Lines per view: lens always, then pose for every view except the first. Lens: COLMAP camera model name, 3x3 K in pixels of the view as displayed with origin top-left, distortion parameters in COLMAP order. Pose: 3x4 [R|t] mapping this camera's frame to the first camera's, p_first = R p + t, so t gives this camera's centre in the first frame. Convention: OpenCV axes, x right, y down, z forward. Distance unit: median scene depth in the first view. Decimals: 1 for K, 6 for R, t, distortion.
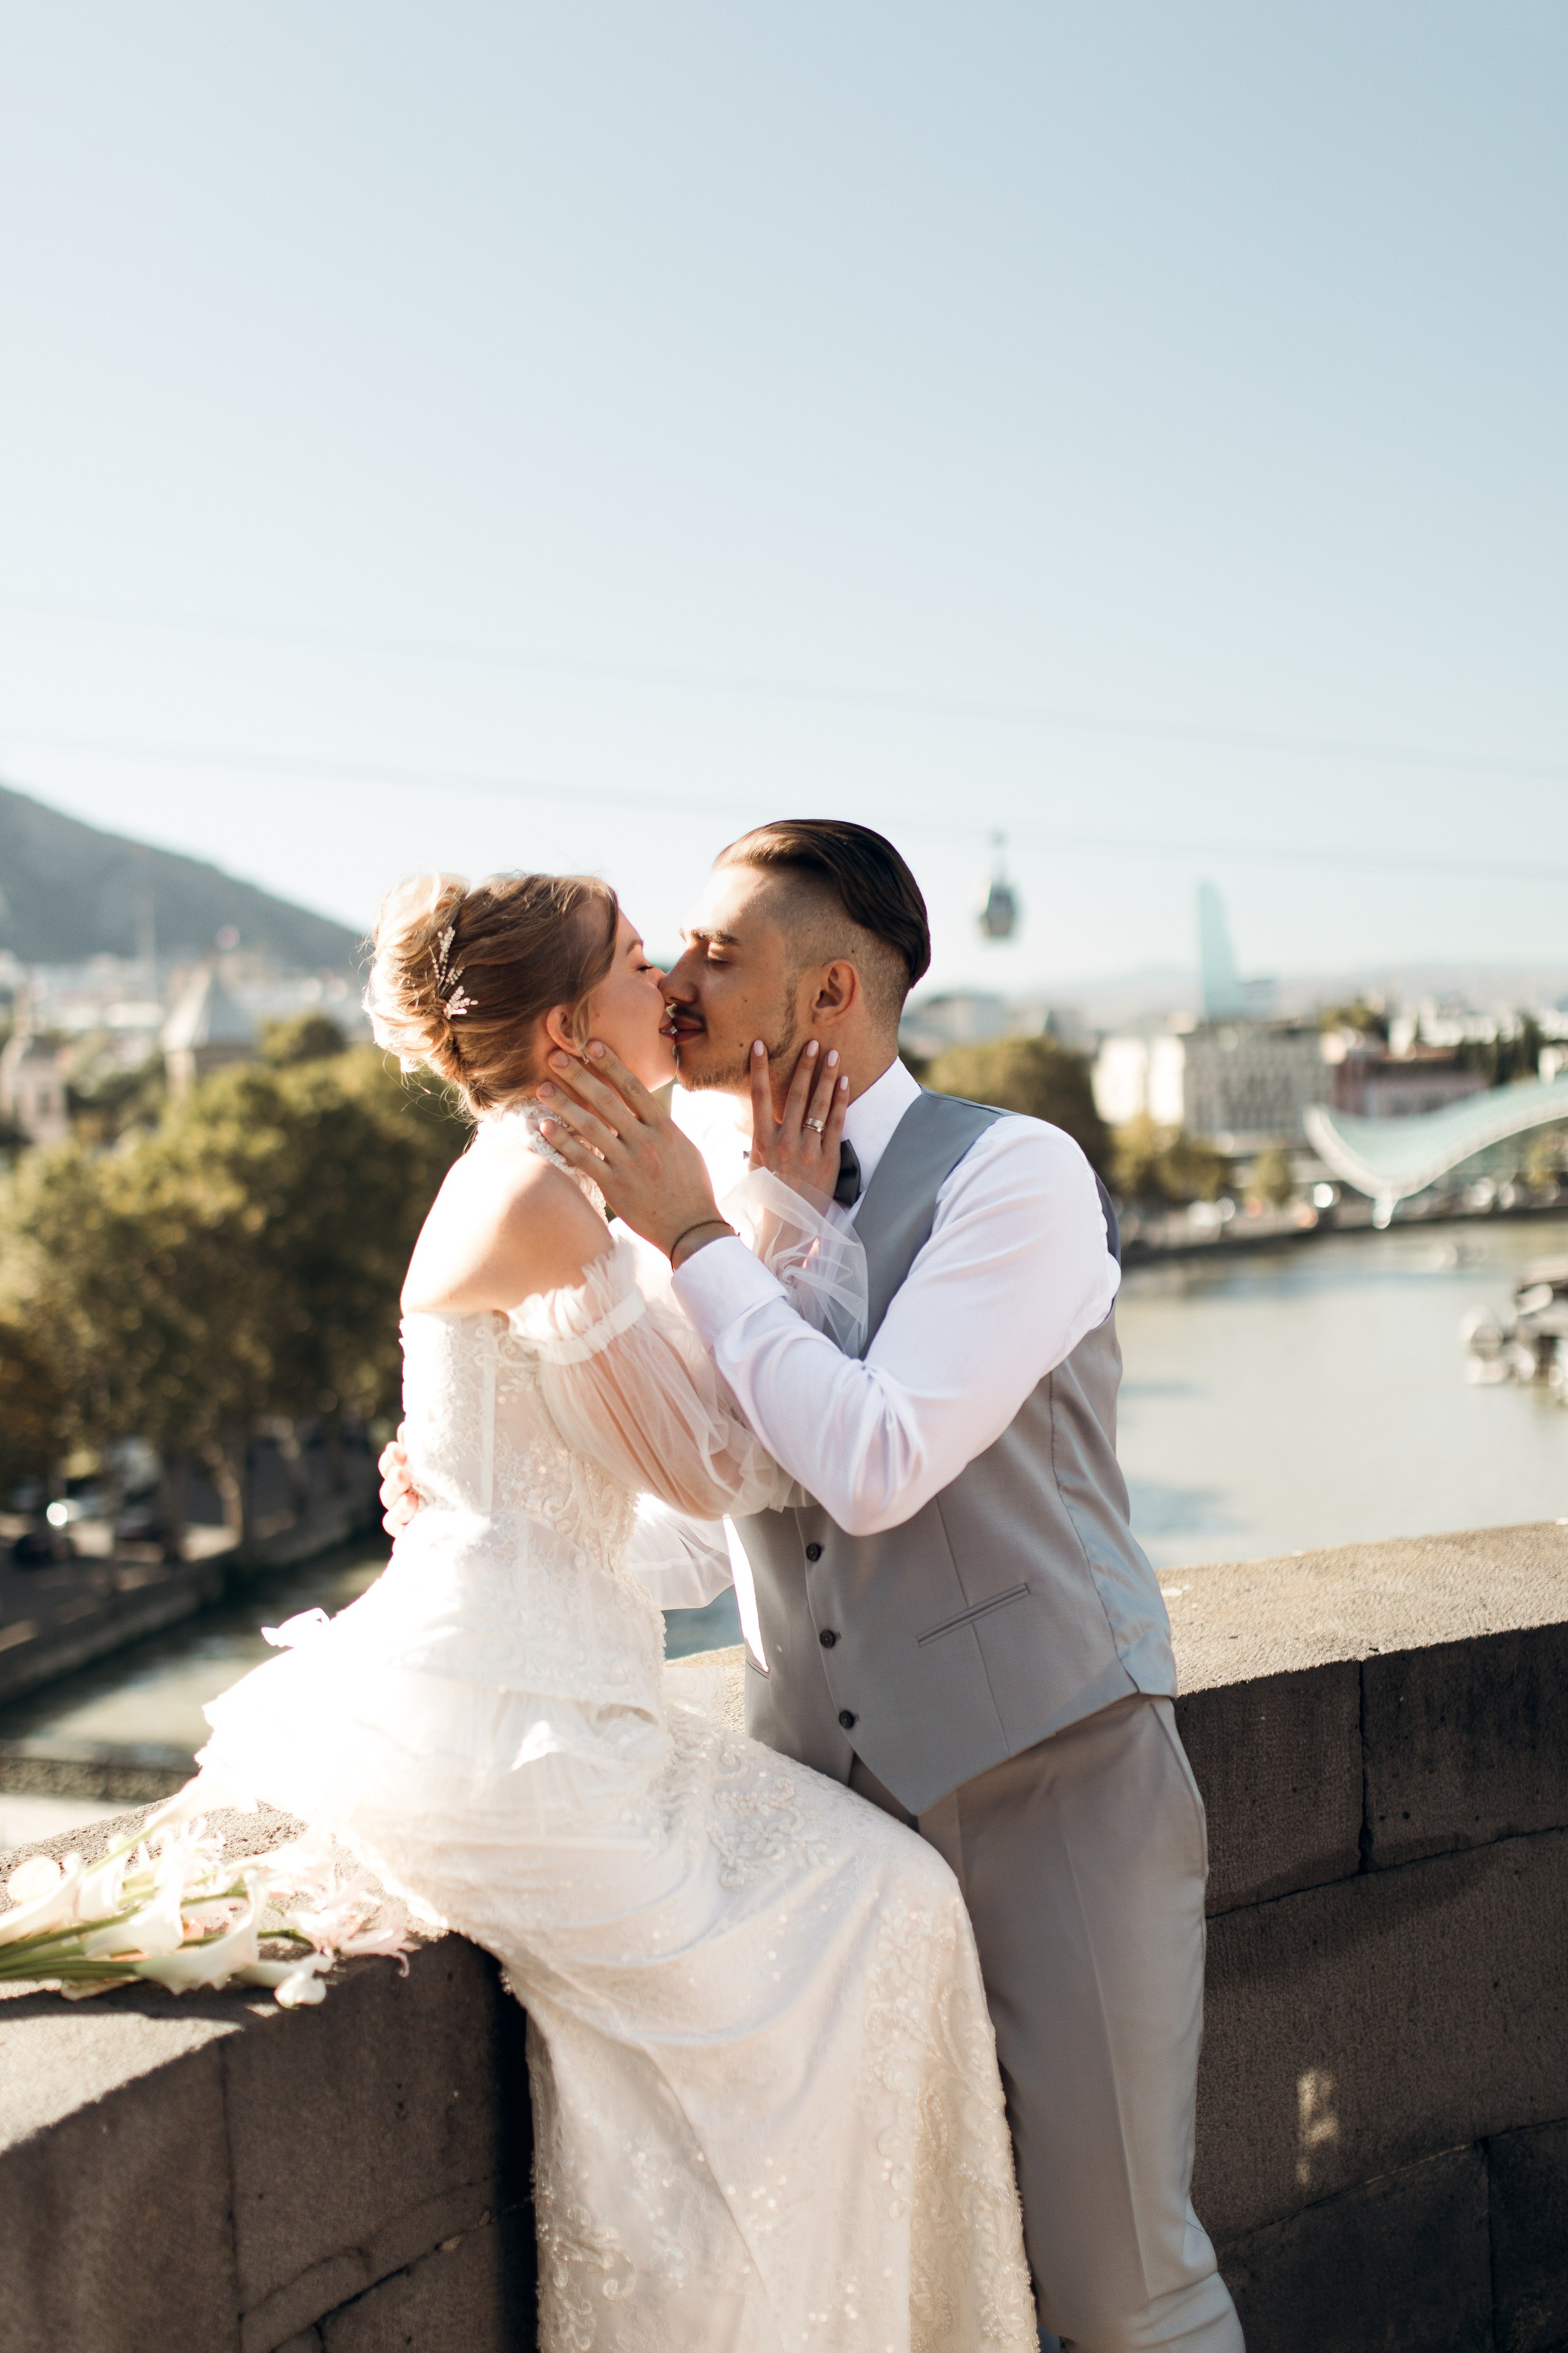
lens RADIAL K [[2470.0, 0, 721.7], [0, 2470.0, 1290.5], [0, 0, 1]] dist [-0.005831, 0.000000]
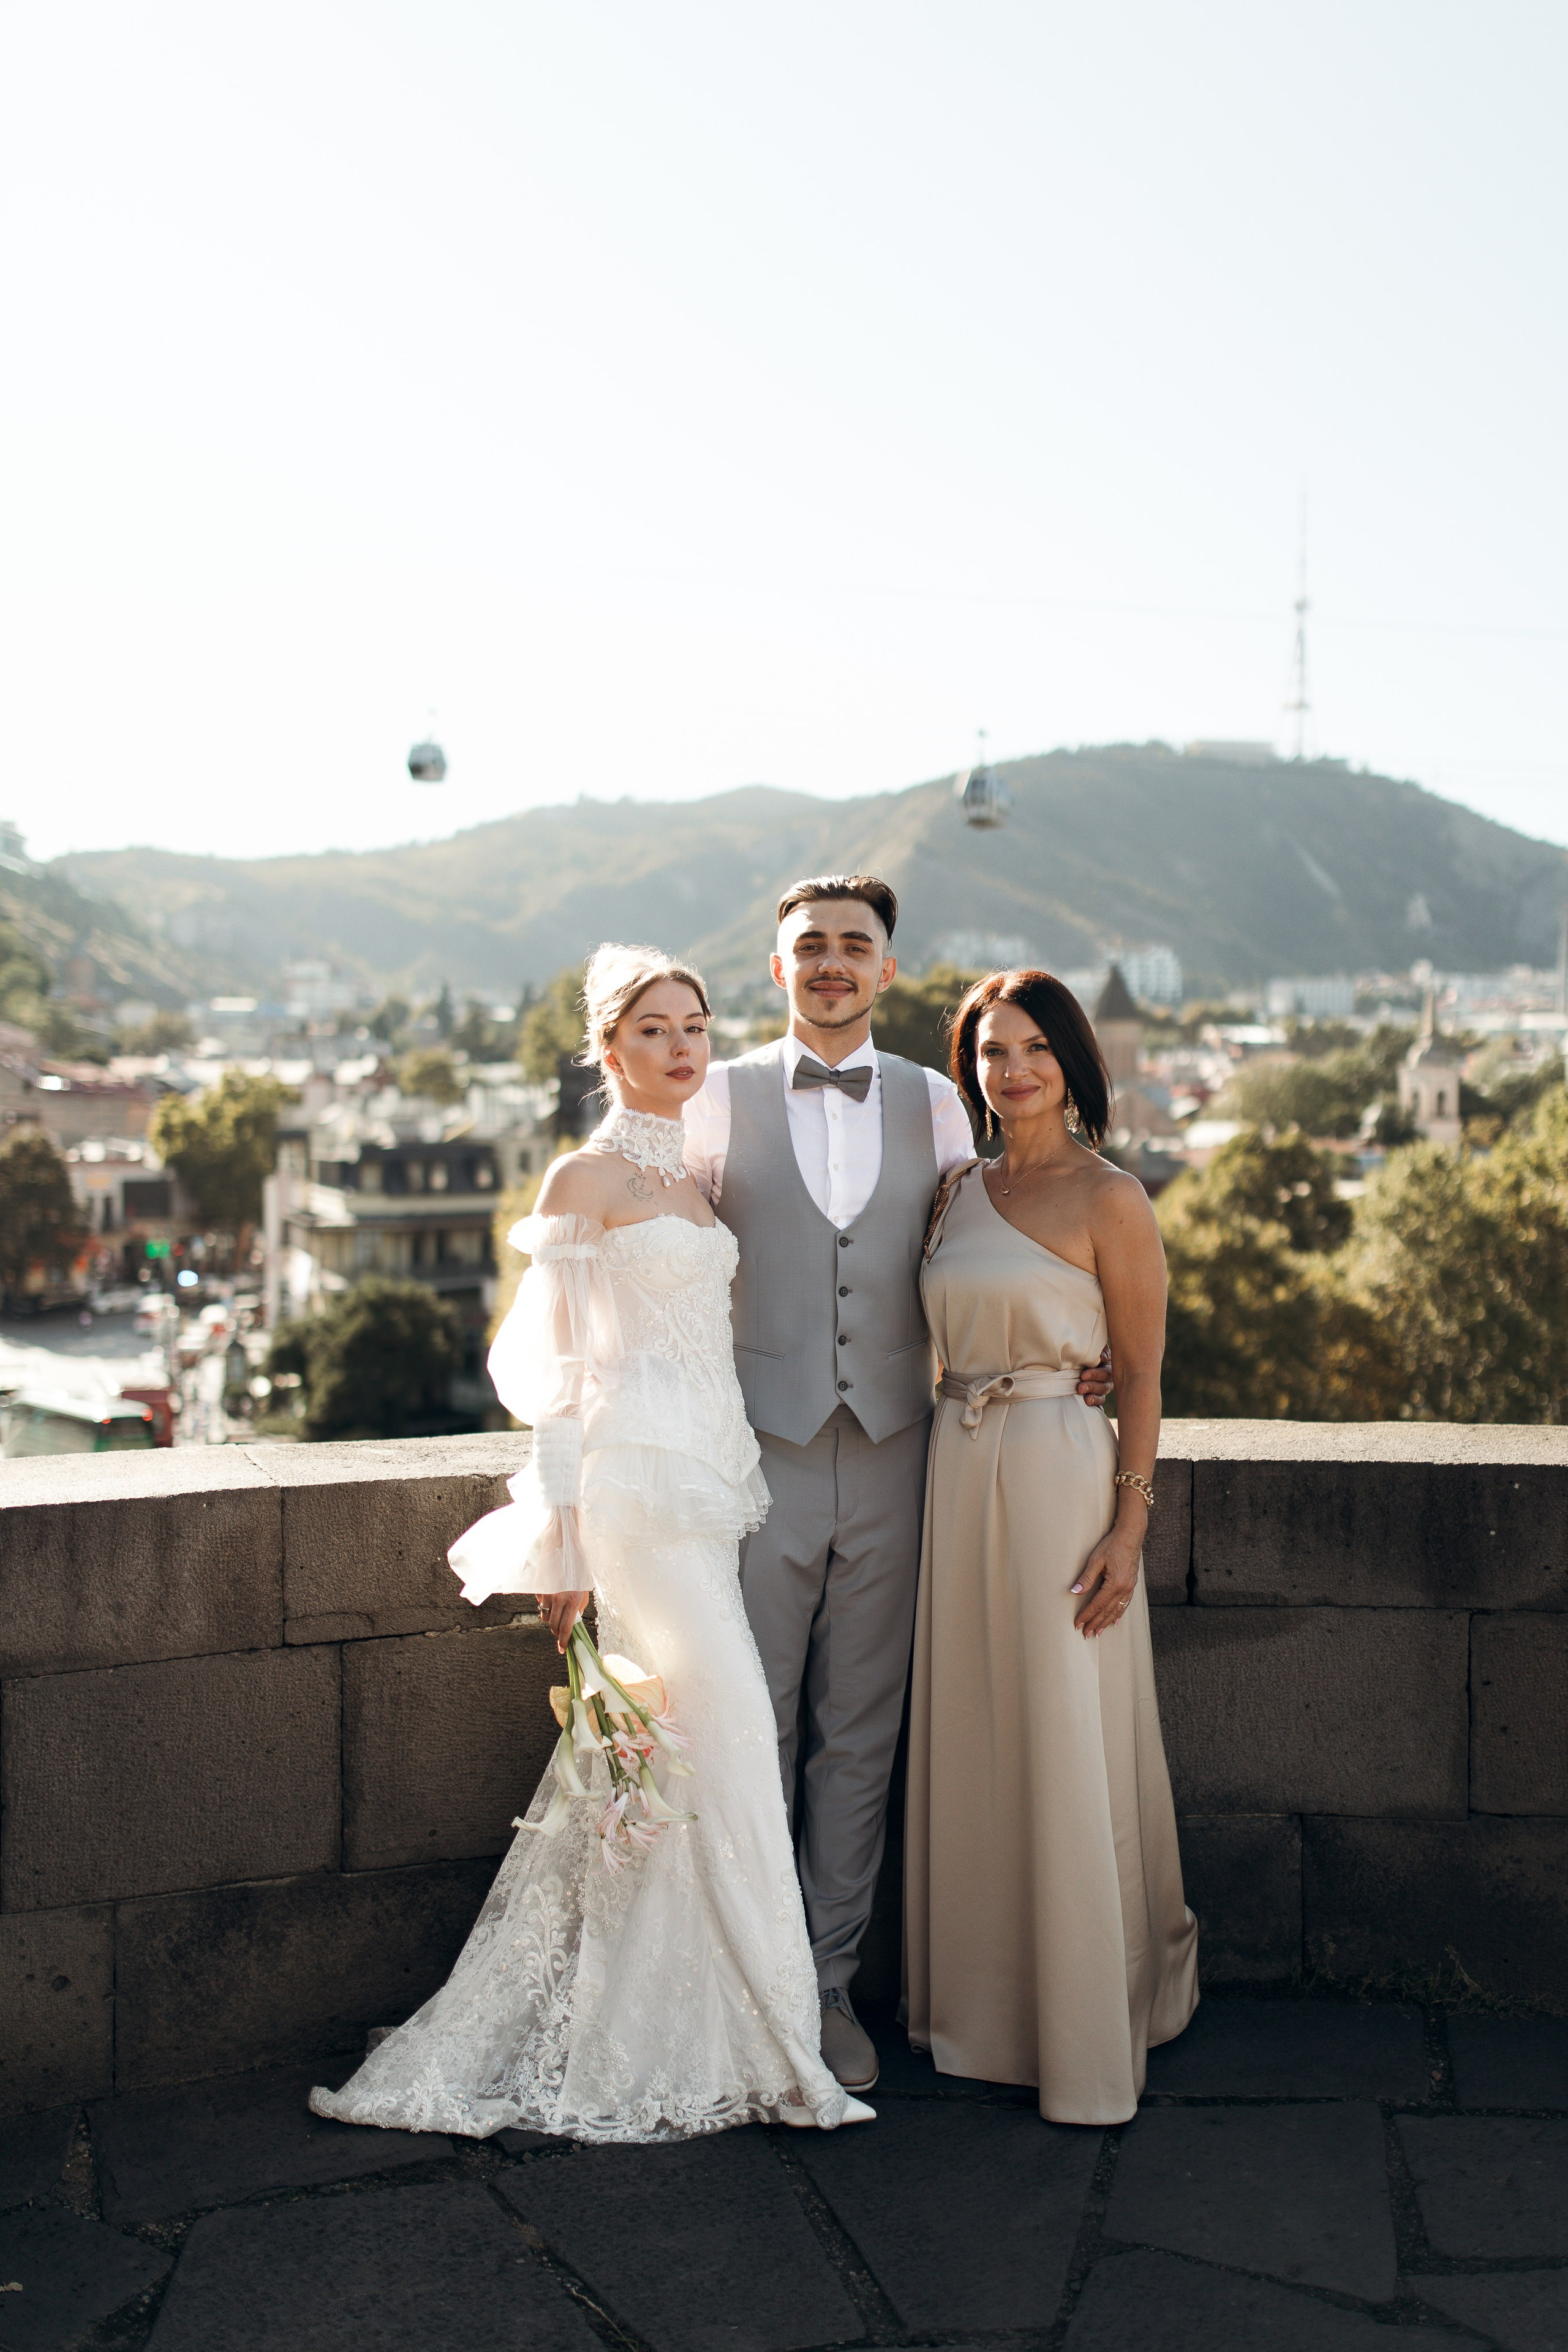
lens RADIAL K [[2404.0, 0, 854.4], [0, 2404.0, 1273.1], [0, 0, 1]] dist [0.002747, 0.000000]
pose [[0.871094, 0.073456, -0.485591, 0.746783], [-0.076449, 0.996980, 0.013673, 0.031284], [0.485129, 0.025213, 0.874079, -0.357135]]
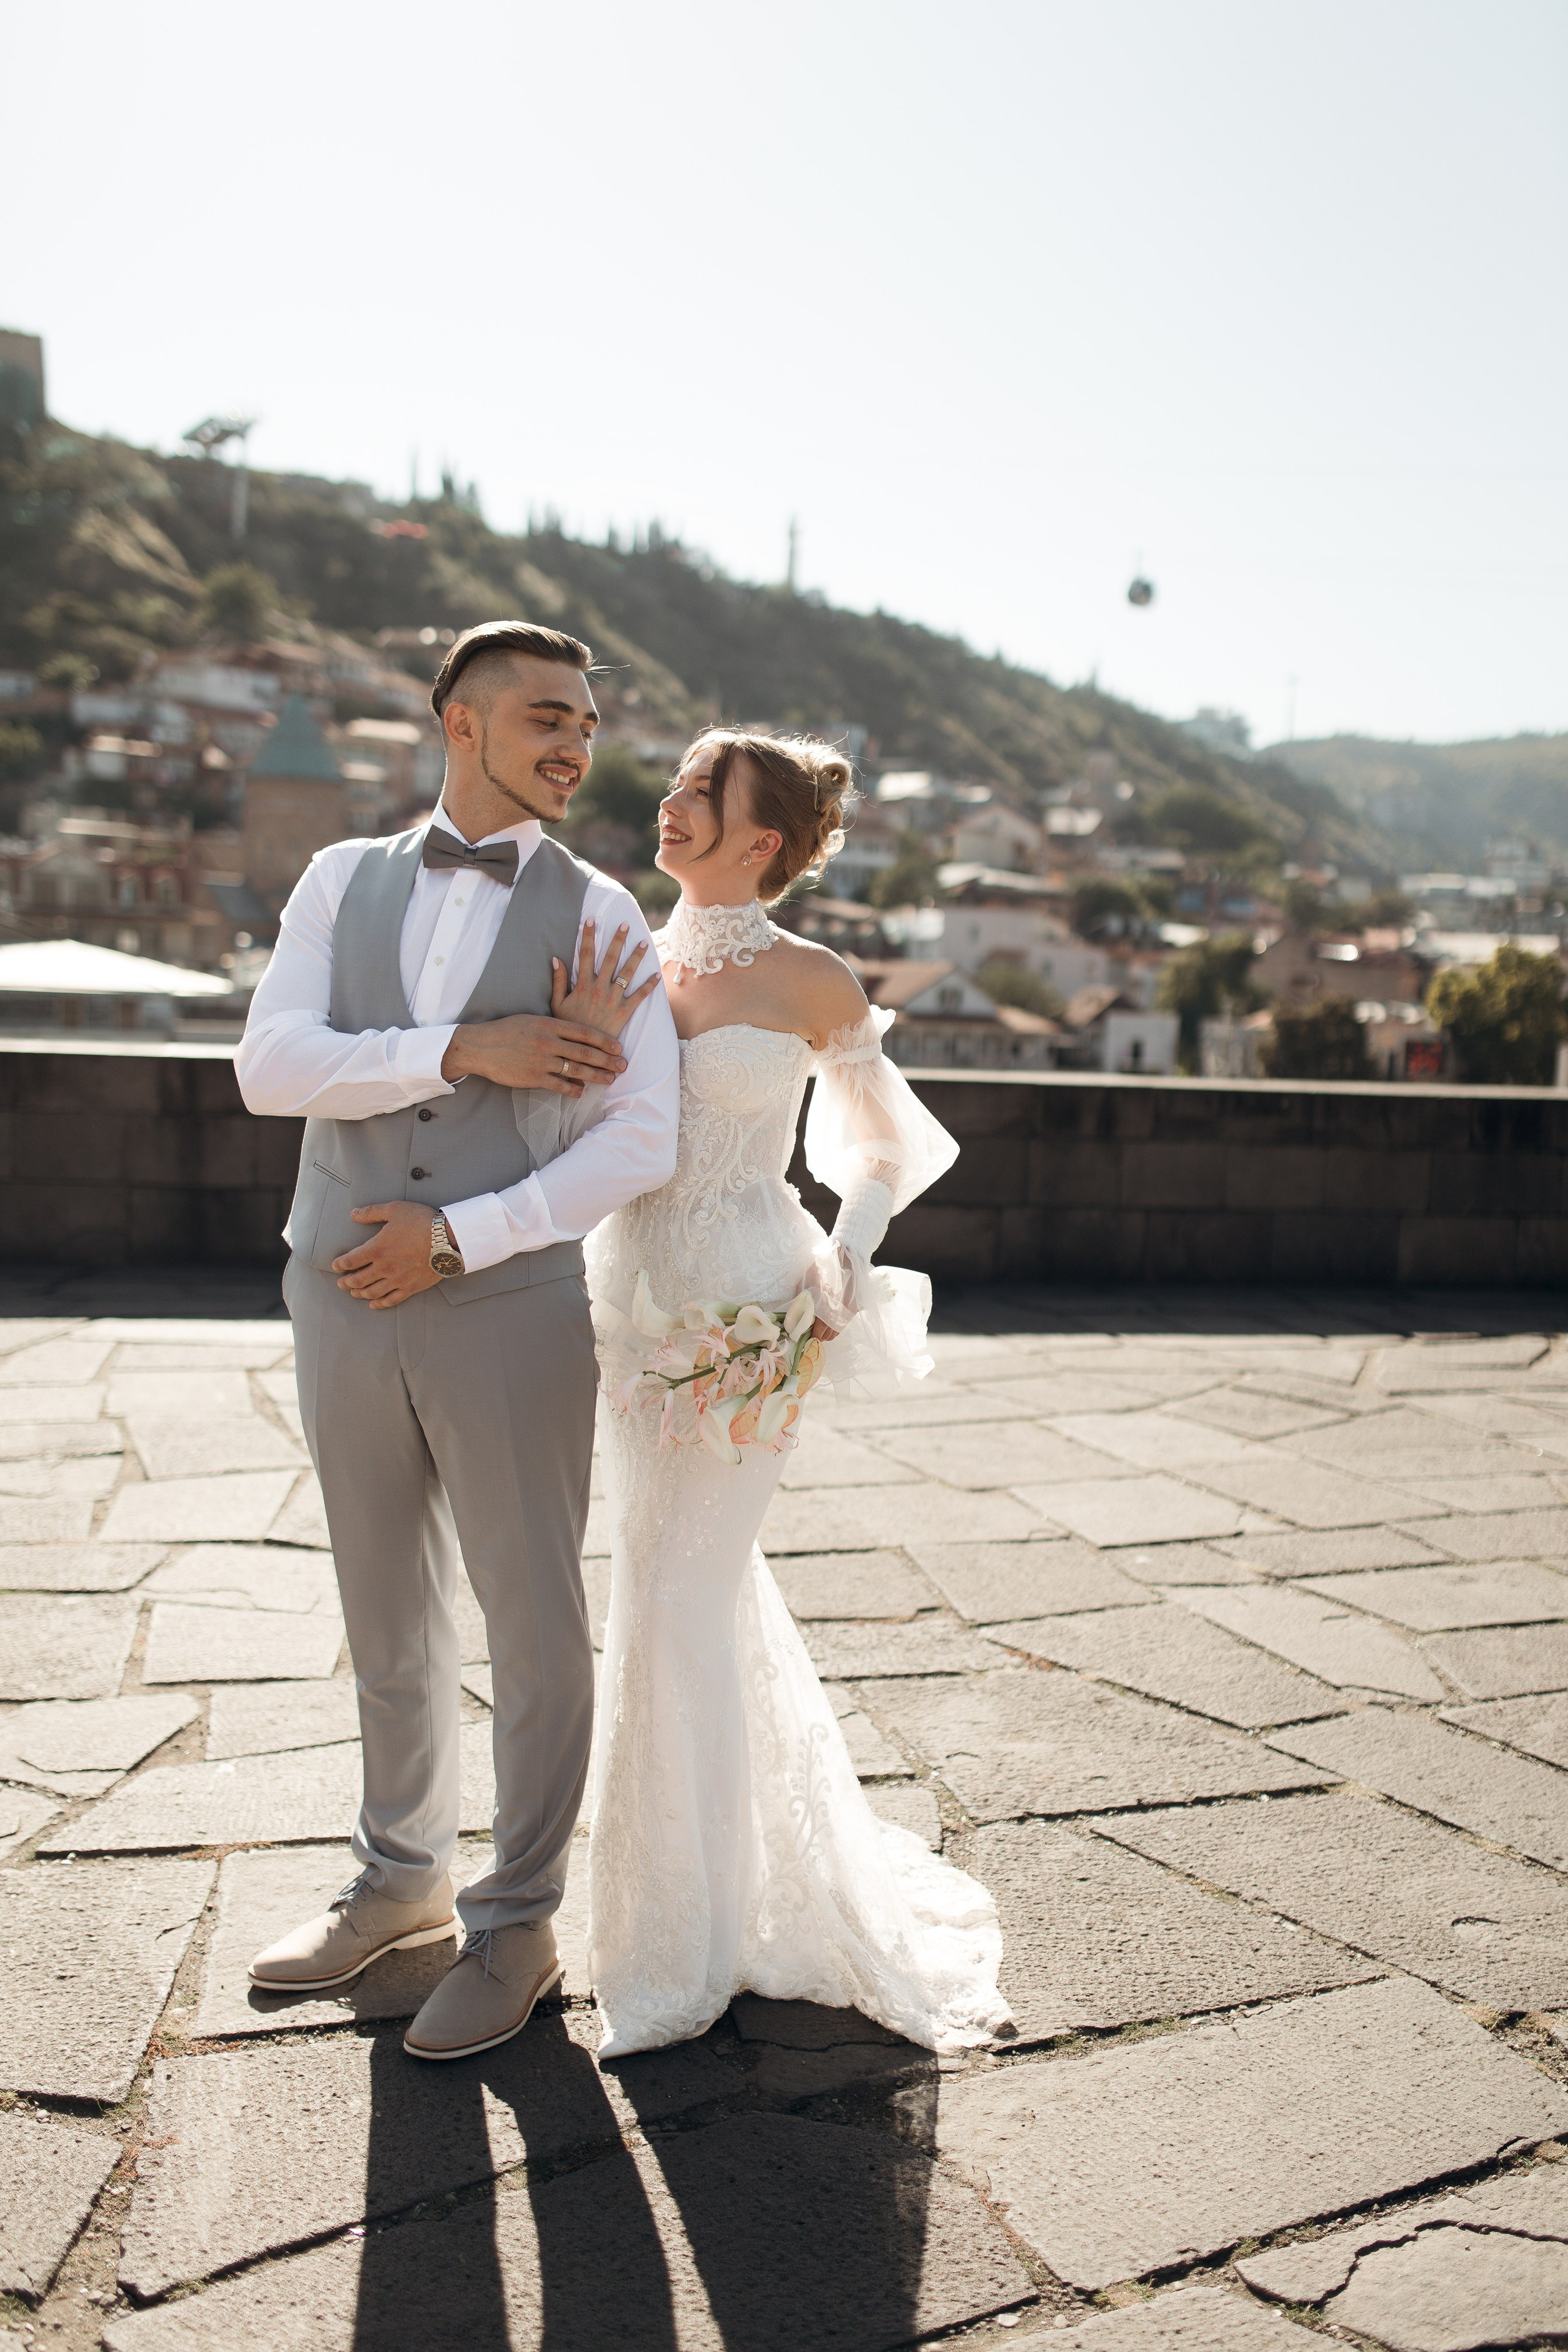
lens RADIAL K [[2221.9, 0, 741.3], [0, 2221.9, 1183.6], [0, 0, 1]] dist [0.003370, 0.000000]
pose [[0.496985, 0.146110, -0.855370, 0.822599], [-0.127720, 0.987304, 0.094438, 0.405783], [0.858309, 0.062314, 0.509336, -4.965283]]
